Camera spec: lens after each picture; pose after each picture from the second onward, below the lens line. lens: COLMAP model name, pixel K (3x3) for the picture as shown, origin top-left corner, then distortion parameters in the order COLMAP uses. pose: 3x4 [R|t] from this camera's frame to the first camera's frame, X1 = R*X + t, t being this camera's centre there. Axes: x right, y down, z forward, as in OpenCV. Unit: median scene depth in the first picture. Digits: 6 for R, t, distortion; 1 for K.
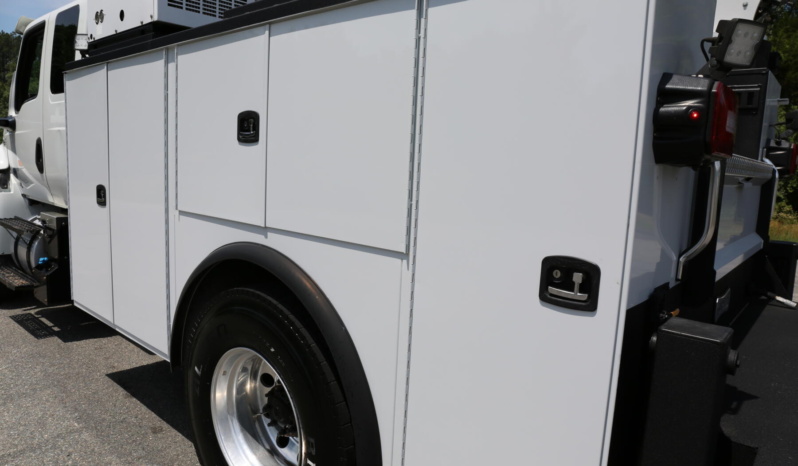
lens RADIAL K [[539.8, 0, 396.9], [0, 539.8, 232.6], [0, 0, 1]] dist [-0.113182, 0.088430]
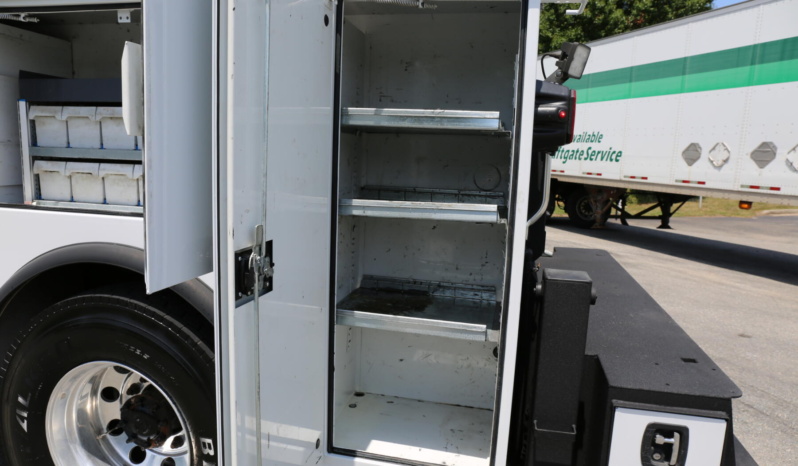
lens RADIAL K [[539.8, 0, 396.9], [0, 539.8, 232.6], [0, 0, 1]] dist [-0.113182, 0.088430]
pose [[0.883164, -0.079674, 0.462248, -0.200568], [0.062252, 0.996660, 0.052848, -0.010828], [-0.464915, -0.017897, 0.885174, 0.000714]]
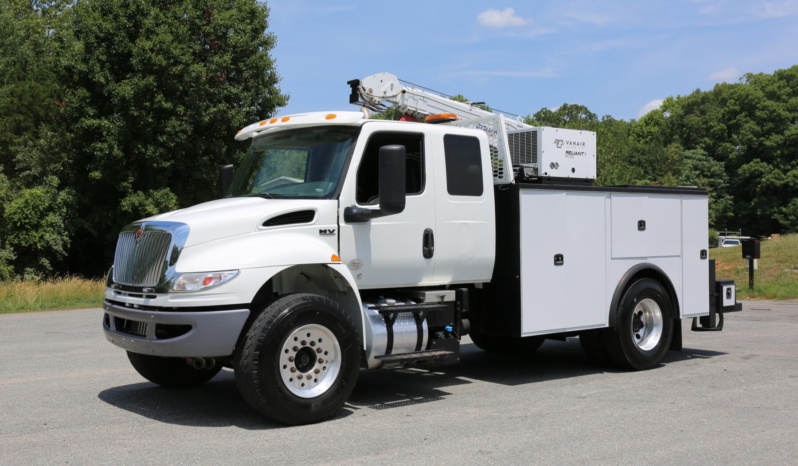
lens RADIAL K [[883.9, 0, 399.0], [0, 883.9, 233.0], [0, 0, 1]] dist [0.008195, 0.042477]
pose [[0.171754, -0.045294, 0.984098, -4.542663], [0.143899, 0.989382, 0.020422, -0.376294], [-0.974574, 0.138103, 0.176448, 1.202824]]
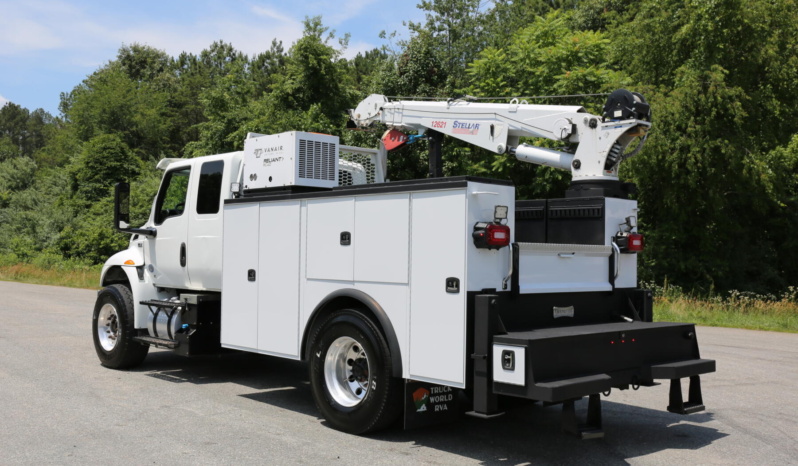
lens RADIAL K [[822.3, 0, 399.0], [0, 822.3, 233.0], [0, 0, 1]] dist [-0.004843, 0.027715]
pose [[0.994077, -0.034066, -0.103199, 0.265495], [0.017115, 0.986823, -0.160893, 0.295156], [0.107321, 0.158174, 0.981562, -2.049787]]
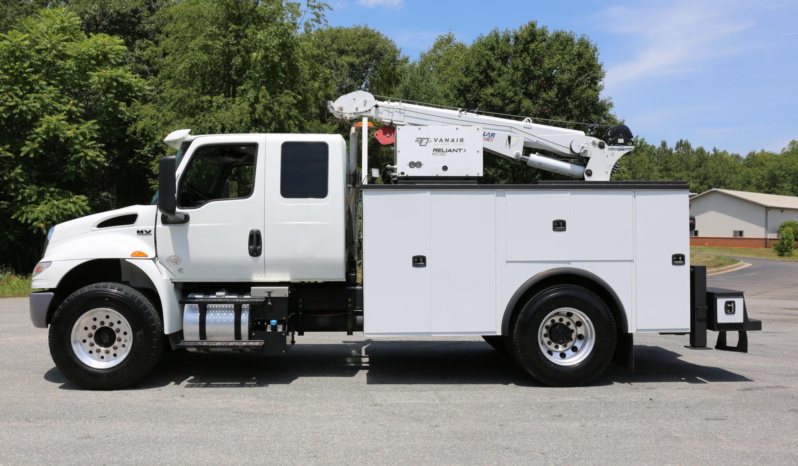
lens RADIAL K [[679.6, 0, 401.1], [0, 679.6, 231.5], [0, 0, 1]] dist [-0.067393, 0.094901]
pose [[0.718357, -0.038358, 0.694616, -2.708377], [0.126453, 0.989045, -0.076158, -0.002363], [-0.684085, 0.142545, 0.715338, -0.774913]]
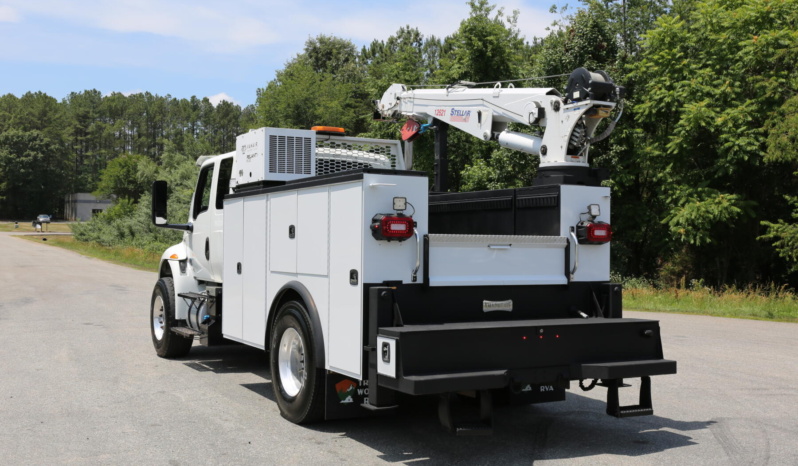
lens RADIAL K [[883.9, 0, 399.0], [0, 883.9, 233.0], [0, 0, 1]] dist [0.008195, 0.042477]
pose [[0.934224, -0.043277, -0.354051, 1.274729], [-0.012193, 0.988158, -0.152957, 0.330749], [0.356478, 0.147213, 0.922633, -2.012701]]
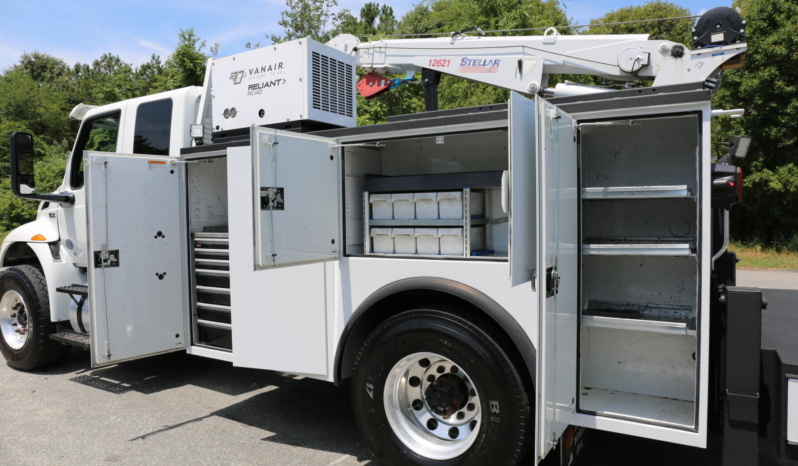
lens RADIAL K [[542.8, 0, 397.3], [0, 542.8, 231.6], [0, 0, 1]] dist [-0.099735, 0.075541]
pose [[0.983018, -0.064663, 0.171742, -0.490045], [0.080177, 0.993151, -0.084984, 0.013842], [-0.165070, 0.097311, 0.981469, -0.358772]]
